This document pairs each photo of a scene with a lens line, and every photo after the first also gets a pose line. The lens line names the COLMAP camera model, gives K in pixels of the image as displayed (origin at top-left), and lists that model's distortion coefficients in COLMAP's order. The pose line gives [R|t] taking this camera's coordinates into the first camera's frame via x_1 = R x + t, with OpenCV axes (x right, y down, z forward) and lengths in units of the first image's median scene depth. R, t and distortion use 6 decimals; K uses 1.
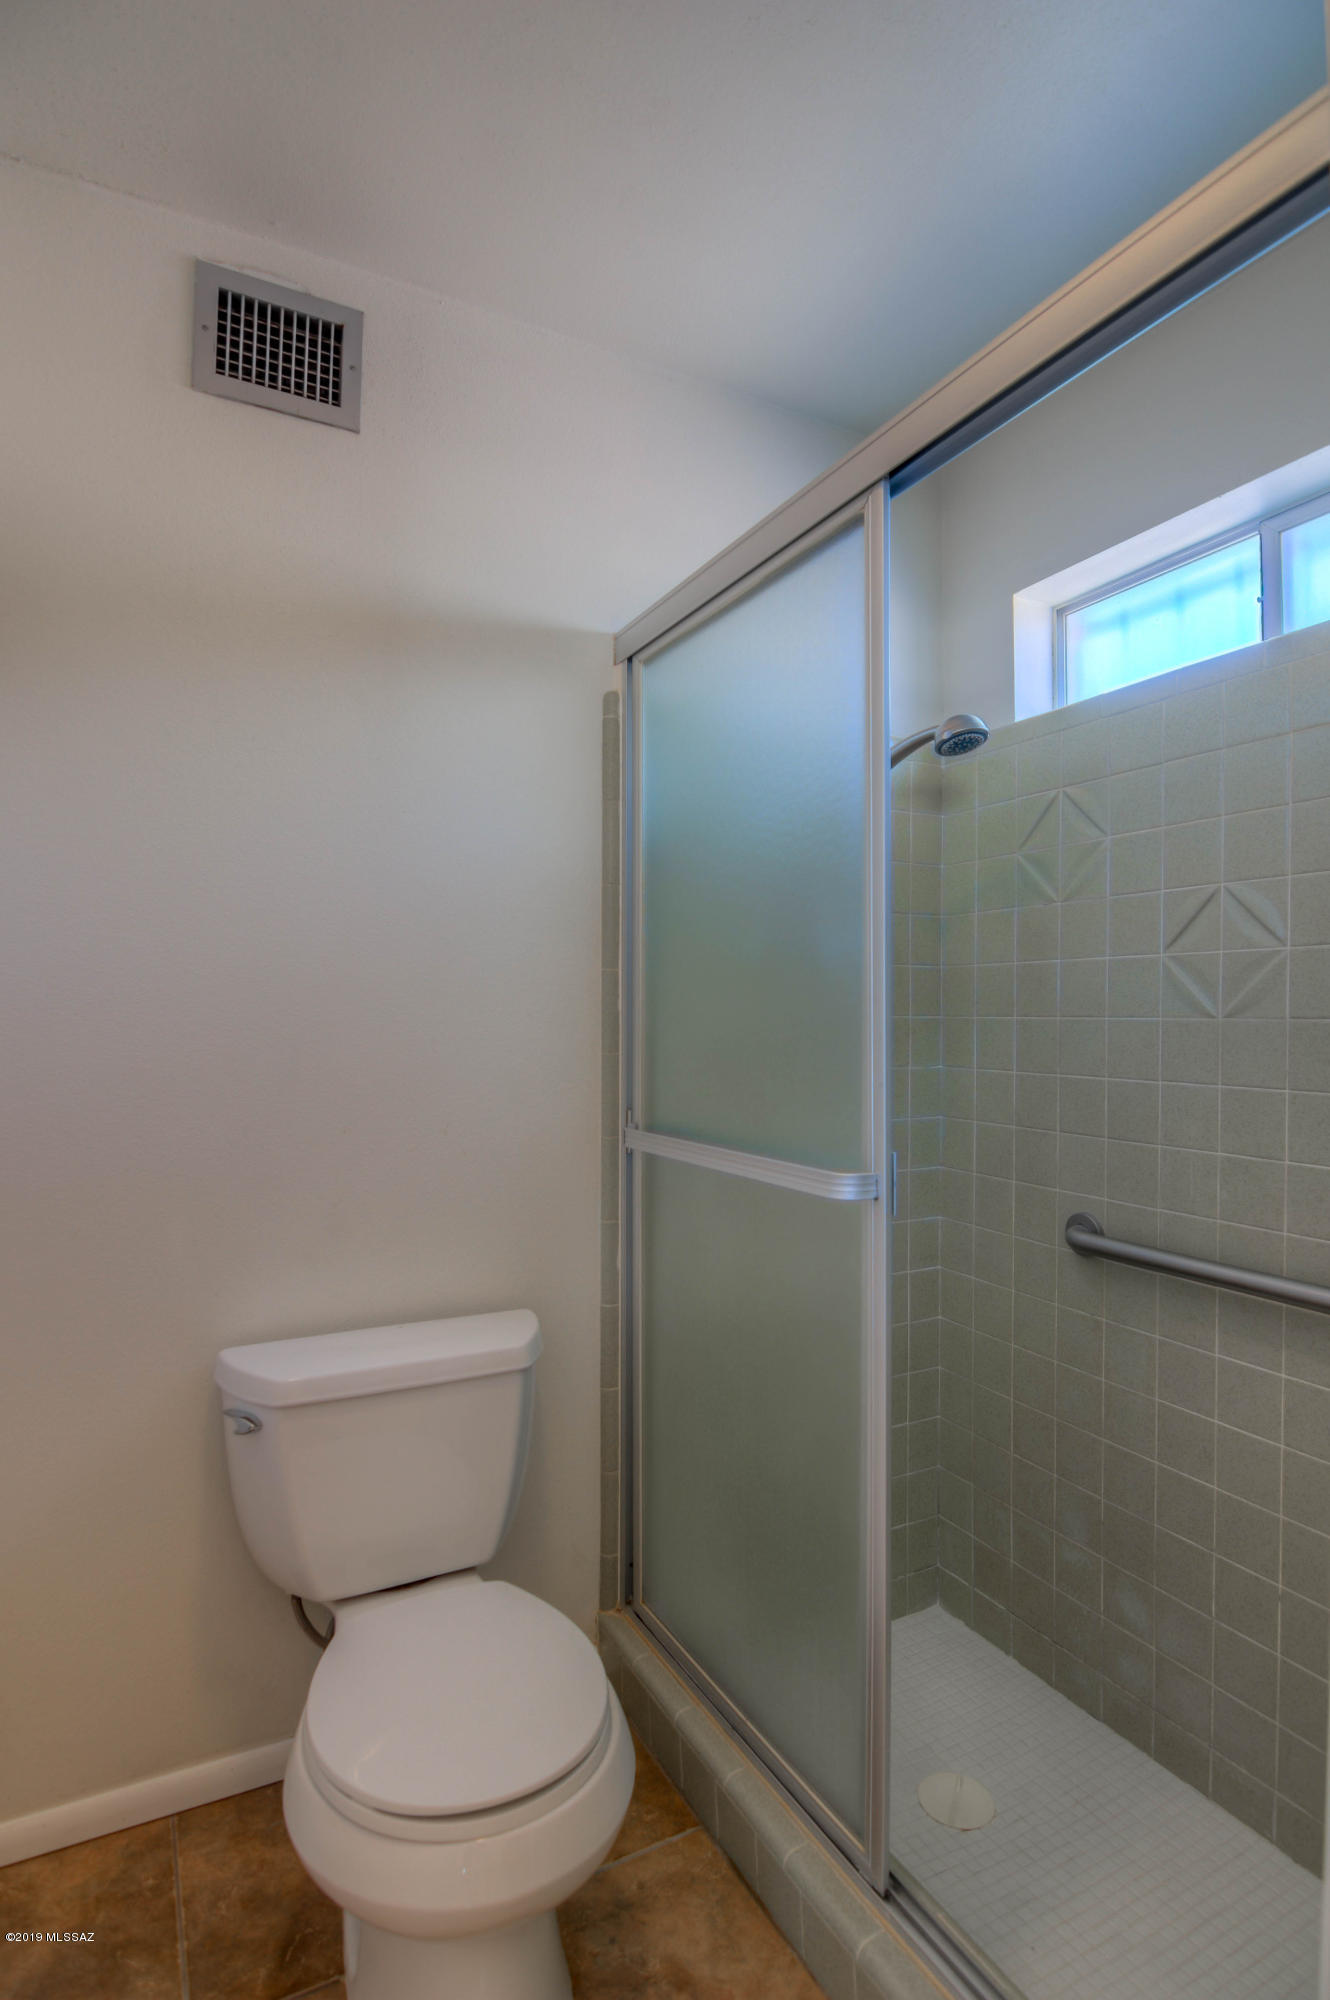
lens RADIAL K [[1055.6, 0, 665.0], [0, 1055.6, 1000.0], [0, 0, 1]] dist [0.000176, -0.011486]
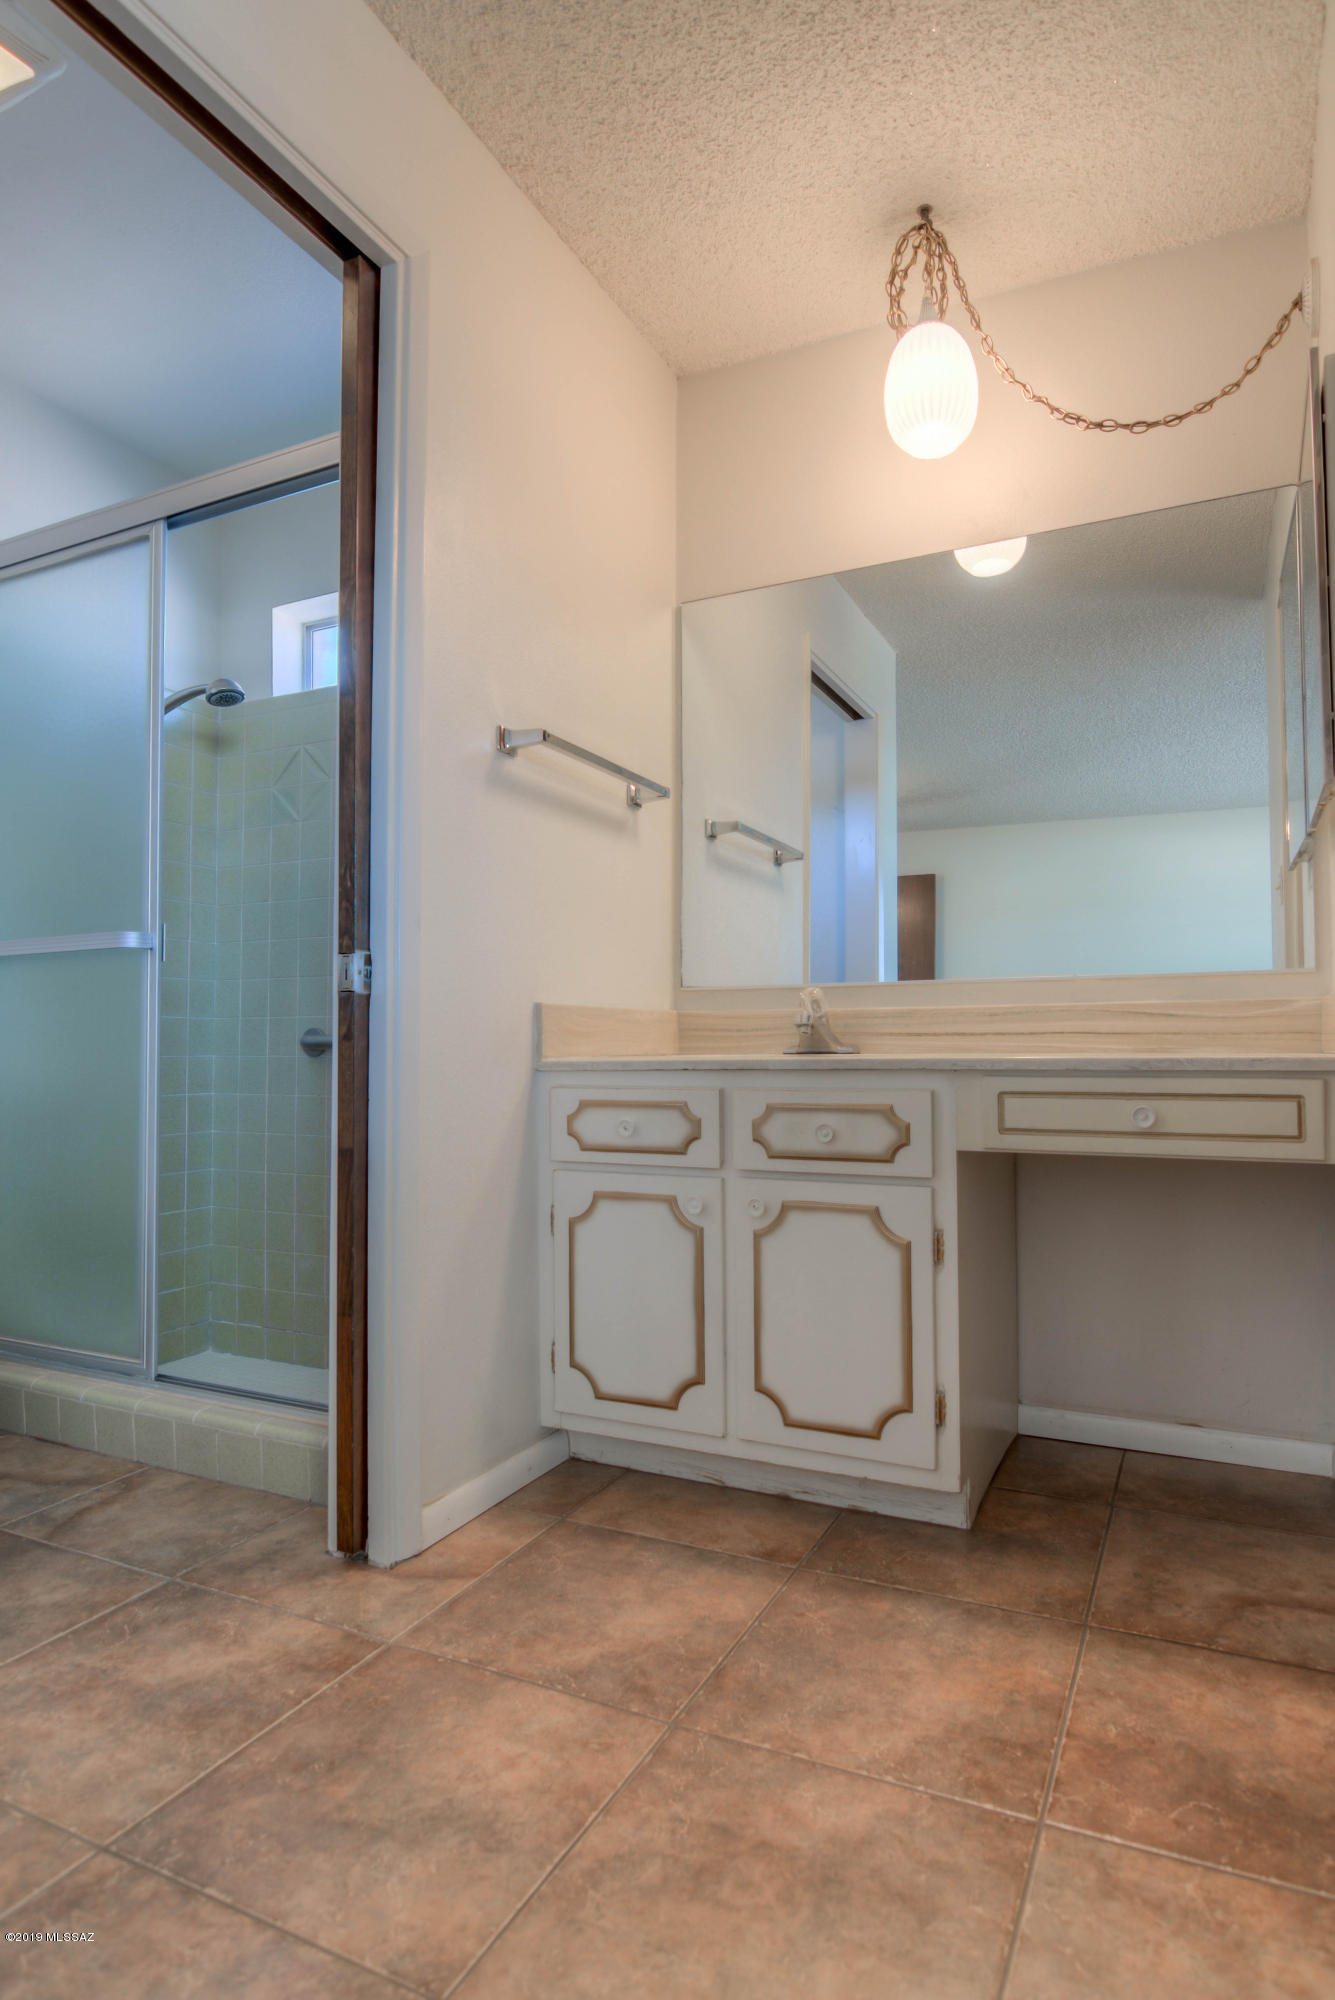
lens RADIAL K [[1056.8, 0, 760.4], [0, 1056.8, 1008.6], [0, 0, 1]] dist [-0.001751, -0.014796]
pose [[0.765780, 0.012212, 0.642986, -0.091458], [-0.001905, 0.999858, -0.016722, 0.217475], [-0.643100, 0.011581, 0.765695, -0.615550]]
